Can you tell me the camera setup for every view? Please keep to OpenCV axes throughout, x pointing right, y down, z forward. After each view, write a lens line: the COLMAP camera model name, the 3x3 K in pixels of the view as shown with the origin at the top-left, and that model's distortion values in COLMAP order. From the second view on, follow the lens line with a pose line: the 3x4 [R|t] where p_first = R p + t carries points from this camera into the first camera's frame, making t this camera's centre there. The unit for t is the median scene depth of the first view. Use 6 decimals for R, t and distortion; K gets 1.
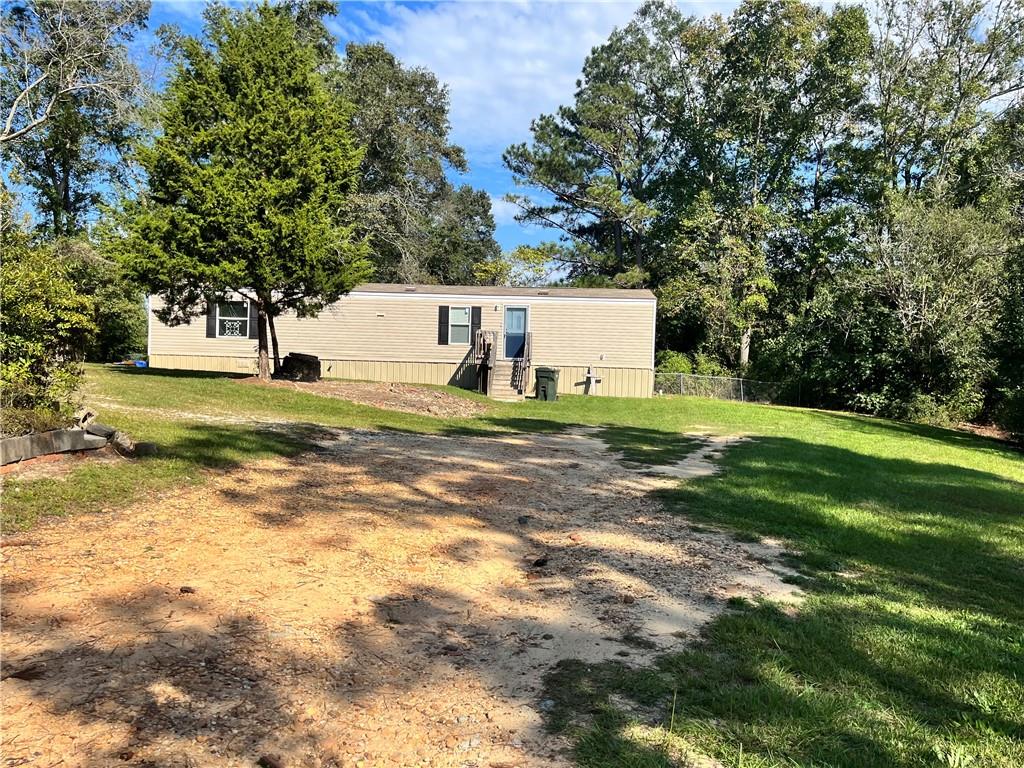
lens RADIAL K [[800.0, 0, 512.0], [0, 800.0, 384.0], [0, 0, 1]] dist [0.057949, -0.006753]
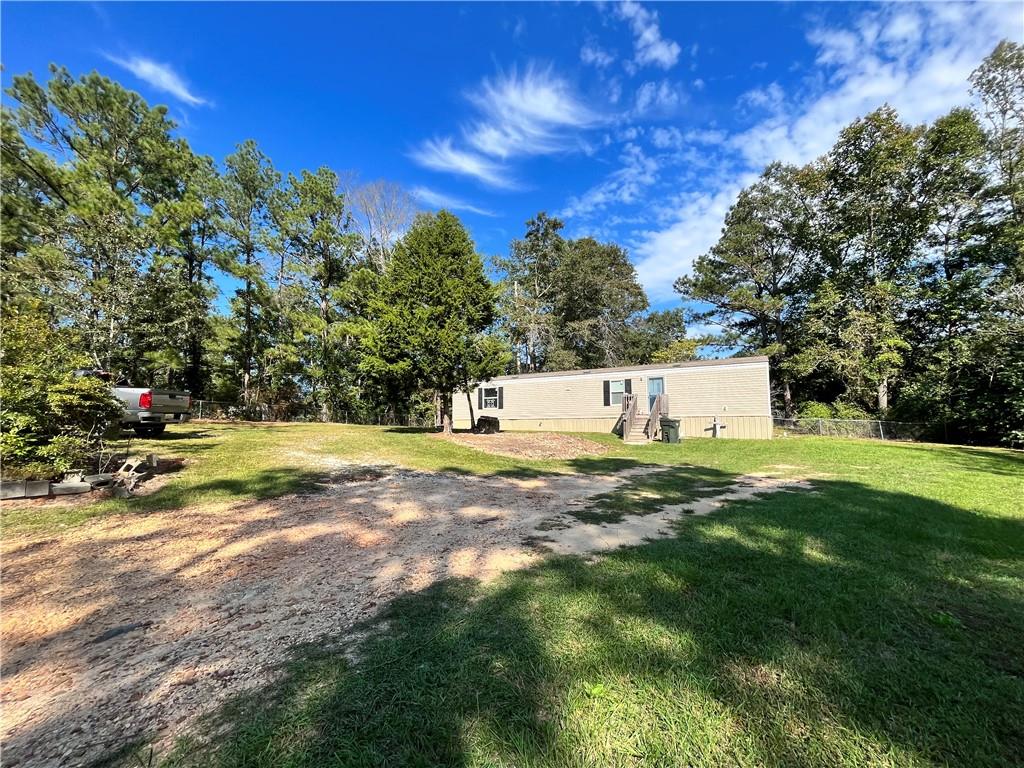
lens RADIAL K [[427.1, 0, 512.0], [0, 427.1, 384.0], [0, 0, 1]] dist [0.012170, 0.000305]
pose [[0.882588, -0.080110, -0.463272, 0.097283], [0.027535, 0.992492, -0.119167, 0.000583], [0.469341, 0.092419, 0.878167, 0.149368]]
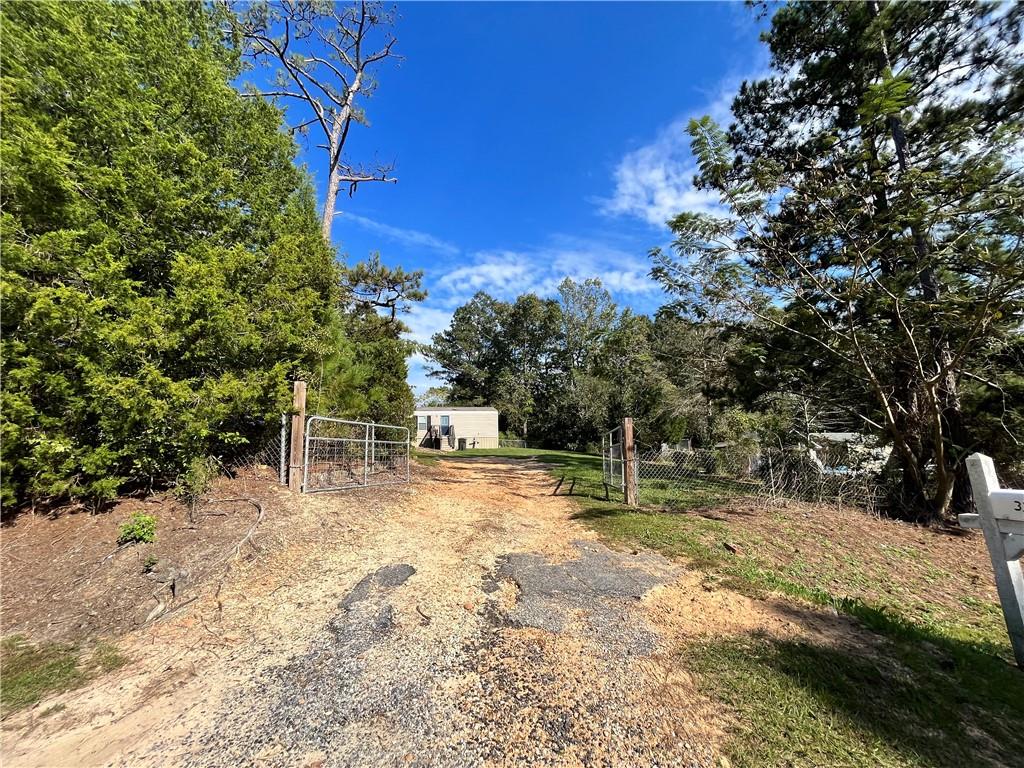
lens RADIAL K [[427.1, 0, 512.0], [0, 427.1, 384.0], [0, 0, 1]] dist [0.012170, 0.000305]
pose [[0.957392, -0.008768, 0.288658, -0.134457], [0.053114, 0.987835, -0.146157, 0.011877], [-0.283865, 0.155261, 0.946211, -0.272472]]
